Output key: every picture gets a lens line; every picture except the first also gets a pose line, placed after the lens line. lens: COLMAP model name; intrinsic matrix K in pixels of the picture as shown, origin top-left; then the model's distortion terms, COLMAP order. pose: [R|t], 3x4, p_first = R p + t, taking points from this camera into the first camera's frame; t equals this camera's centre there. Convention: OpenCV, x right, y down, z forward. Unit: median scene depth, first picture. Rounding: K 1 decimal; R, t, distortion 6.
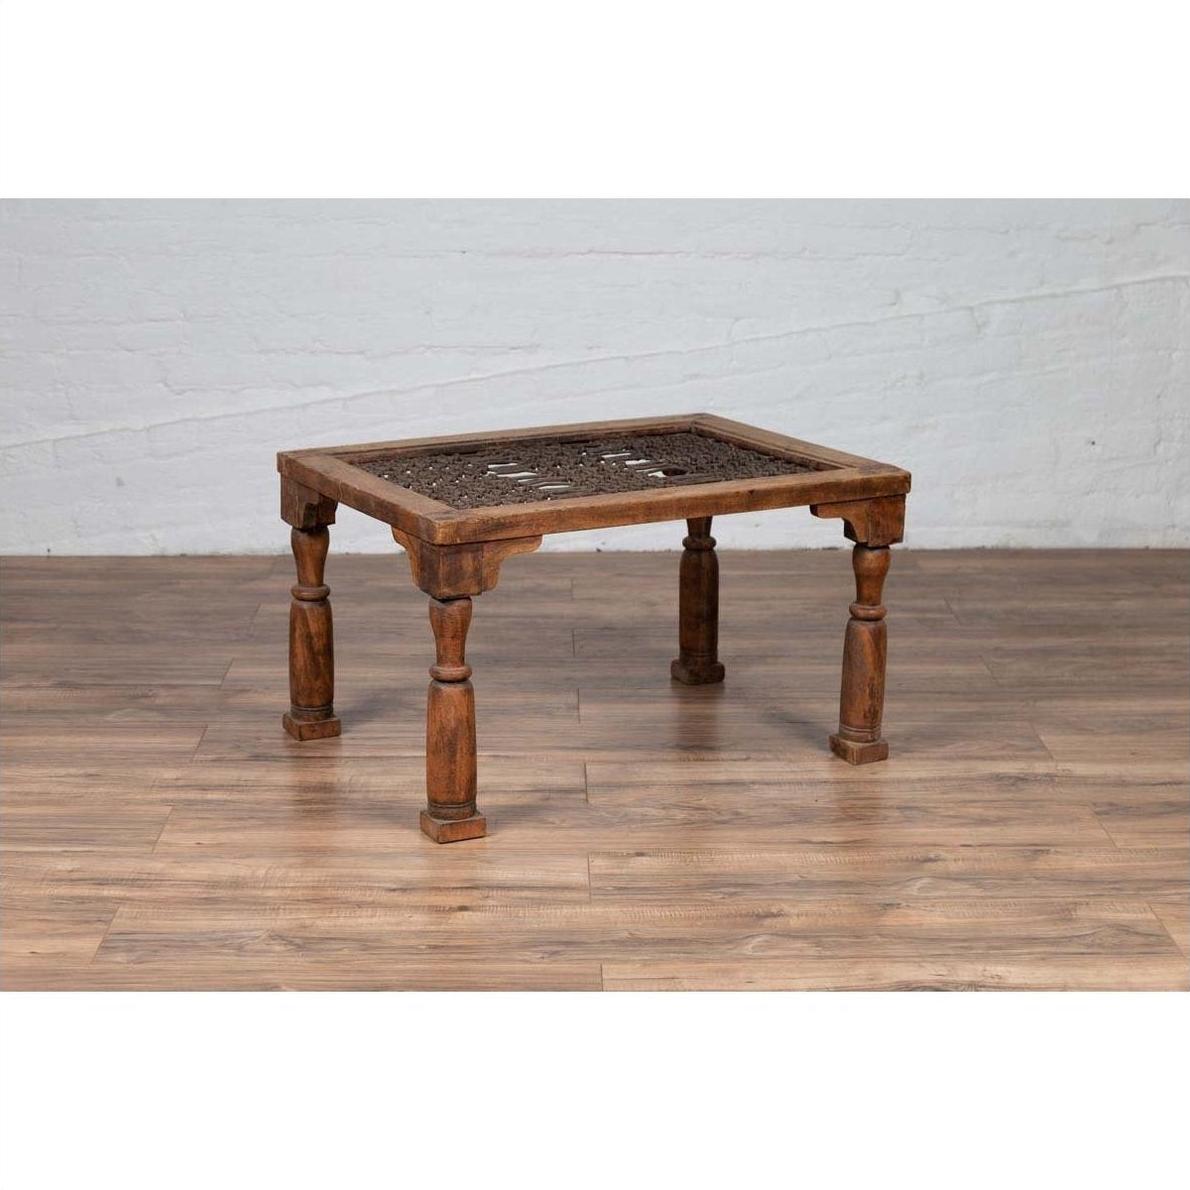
lens RADIAL K [[2470.2, 0, 582.3], [0, 2470.2, 592.3], [0, 0, 1]] dist [0.028842, -0.201491]
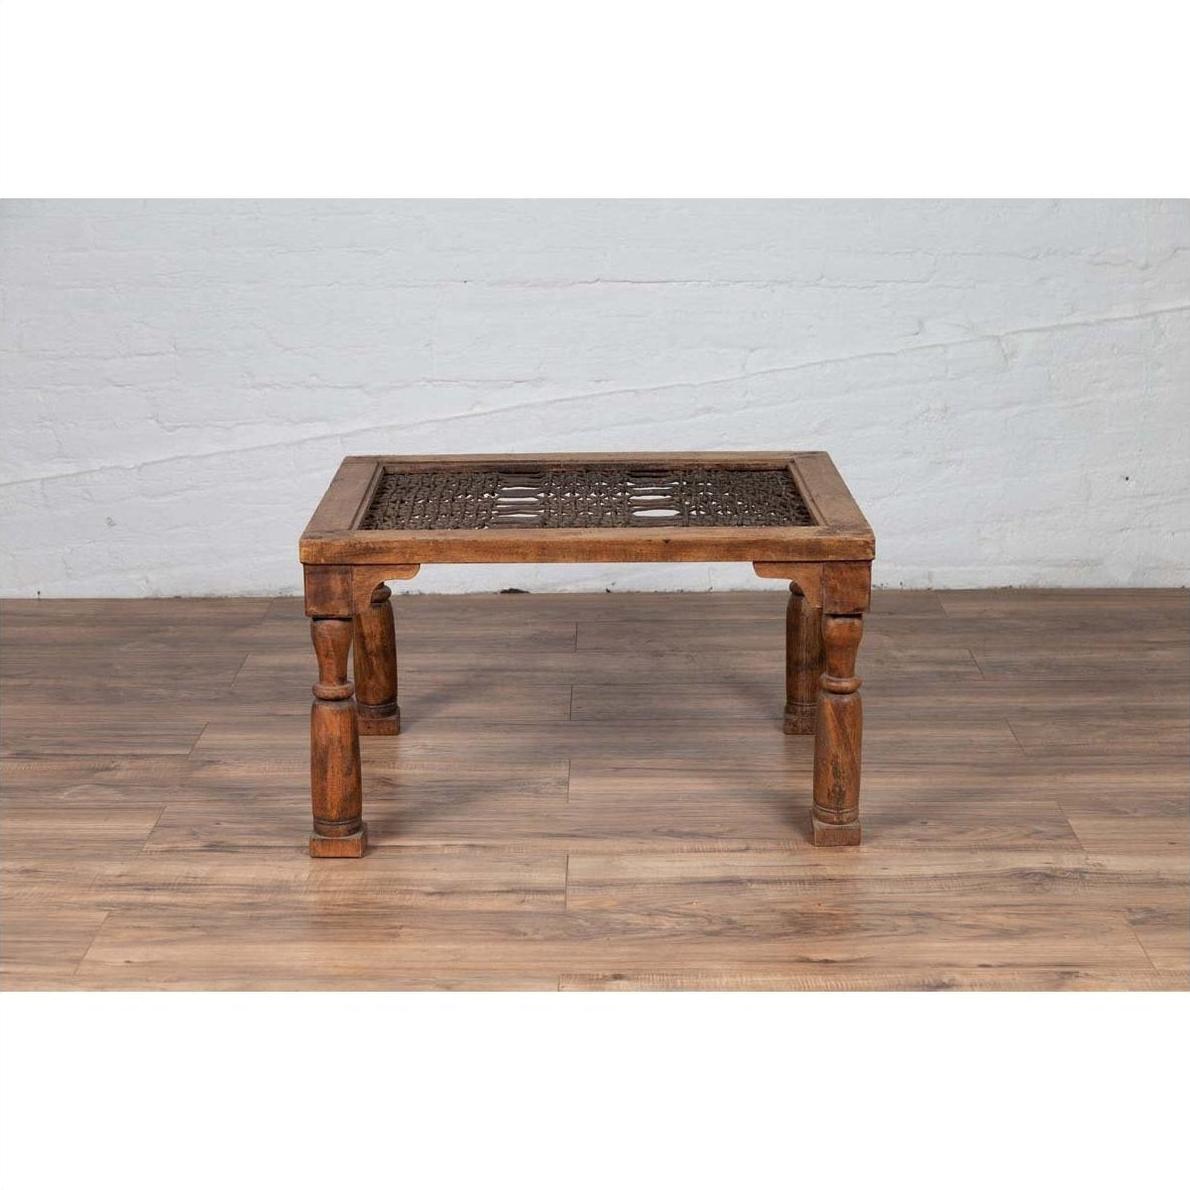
lens RADIAL K [[2250.2, 0, 595.0], [0, 2250.2, 595.0], [0, 0, 1]] dist [0.022799, -0.141971]
pose [[0.999642, -0.002286, -0.026658, 0.033902], [0.002735, 0.999855, 0.016820, -0.041446], [0.026615, -0.016887, 0.999503, 0.172666]]
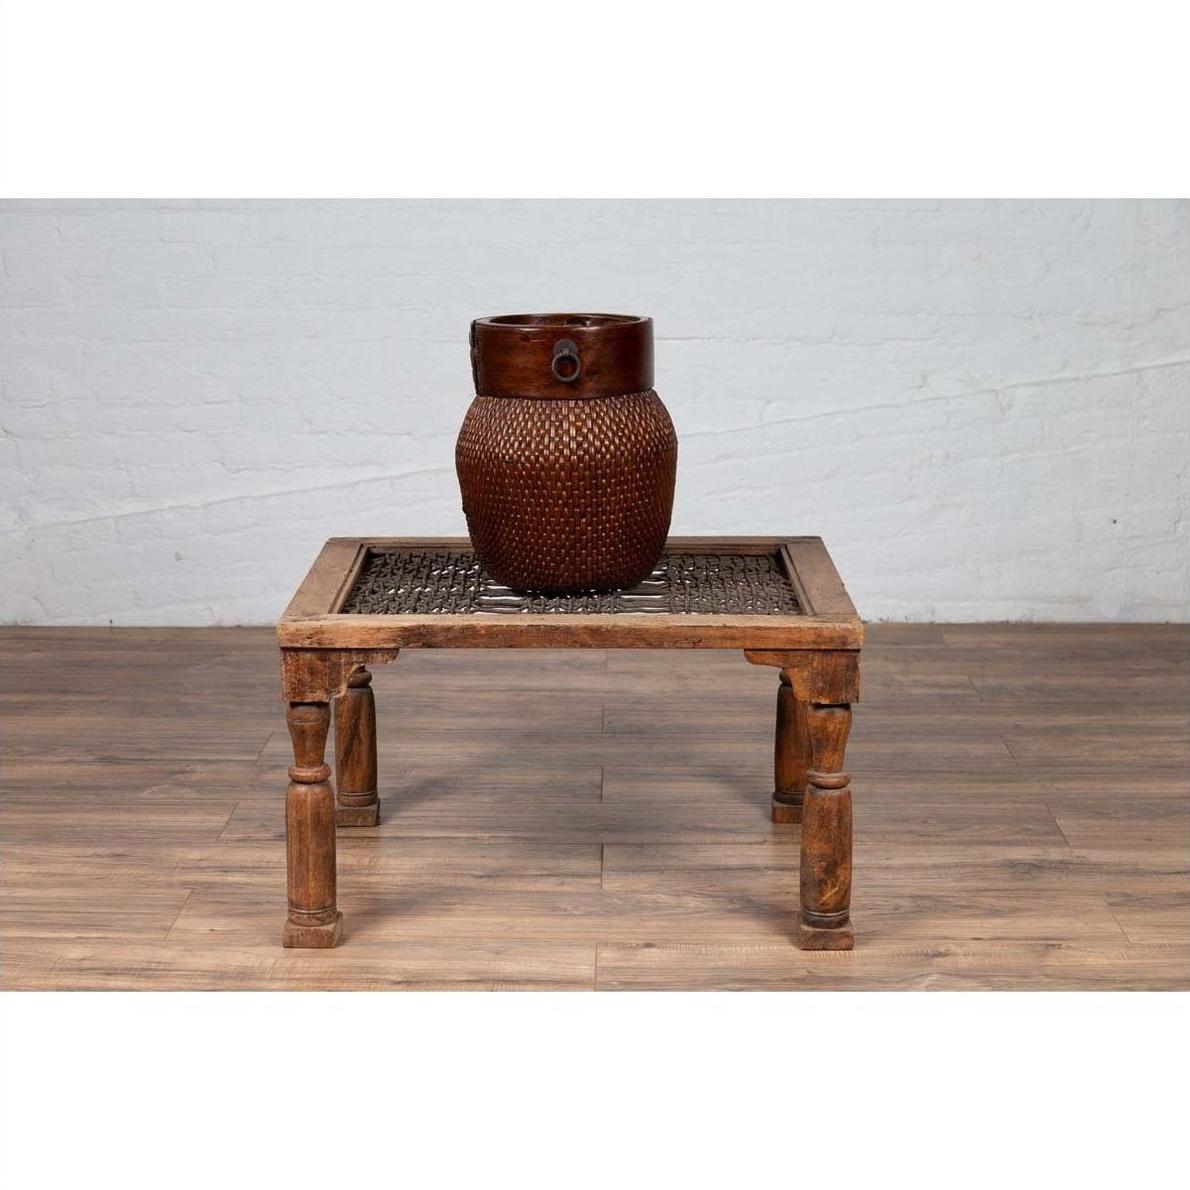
lens RADIAL K [[2216.2, 0, 590.2], [0, 2216.2, 592.6], [0, 0, 1]] dist [0.040945, -0.181339]
pose [[0.999364, 0.003118, -0.035535, 0.028315], [-0.003681, 0.999868, -0.015809, -0.020520], [0.035481, 0.015929, 0.999243, 0.090353]]
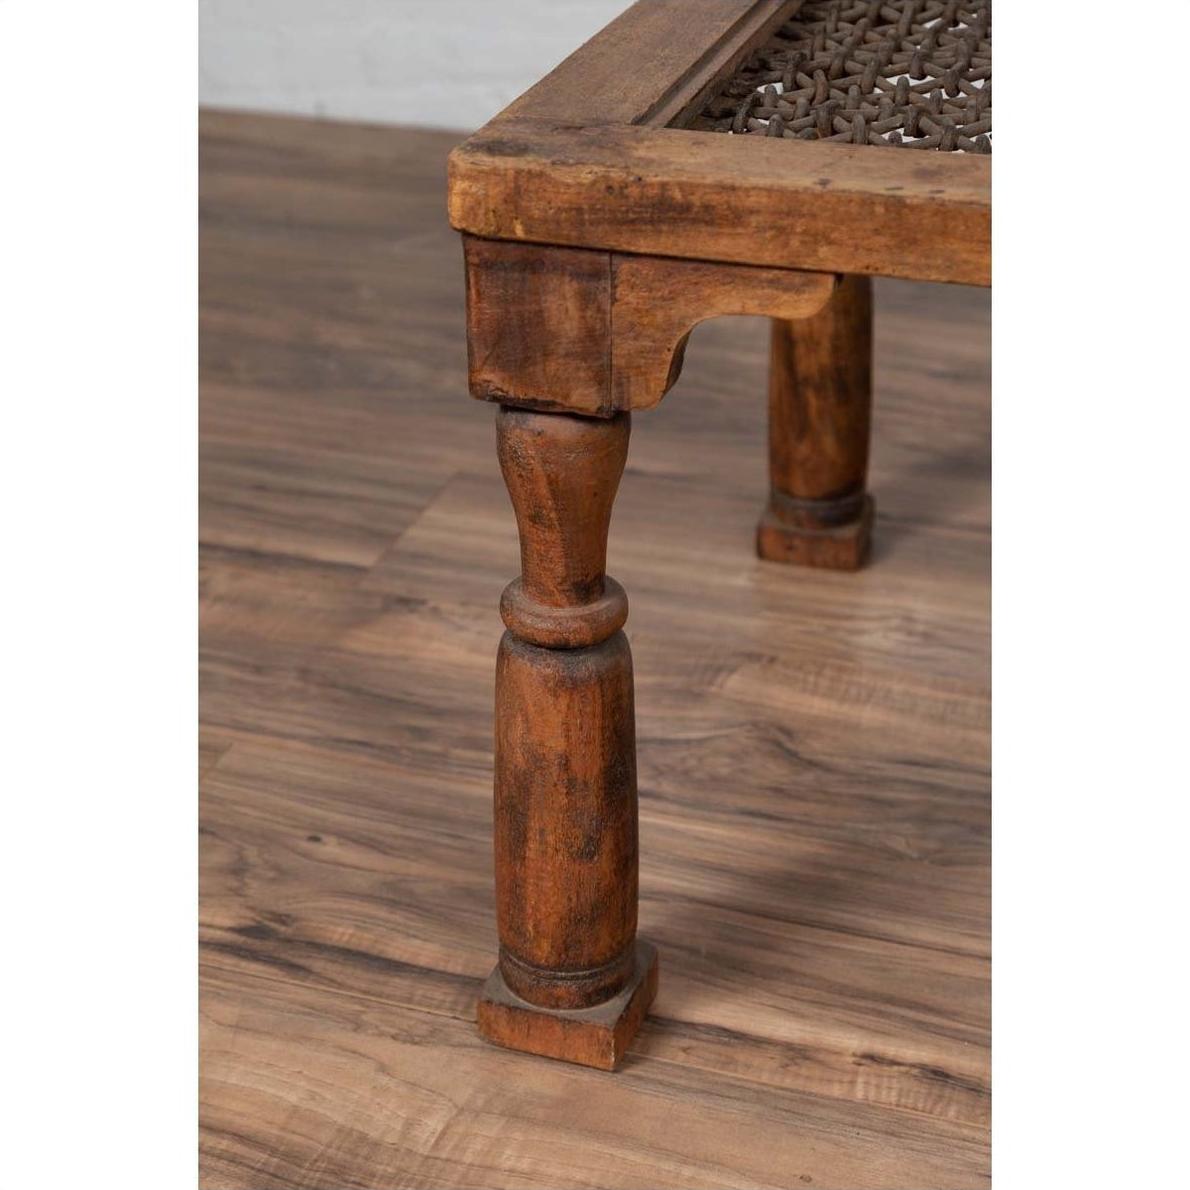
lens RADIAL K [[2250.2, 0, 595.0], [0, 2250.2, 595.0], [0, 0, 1]] dist [0.022799, -0.141971]
pose [[0.943565, 0.145951, -0.297294, 0.000095], [-0.063912, 0.961030, 0.268954, -0.068613], [0.324963, -0.234775, 0.916122, 0.753028]]
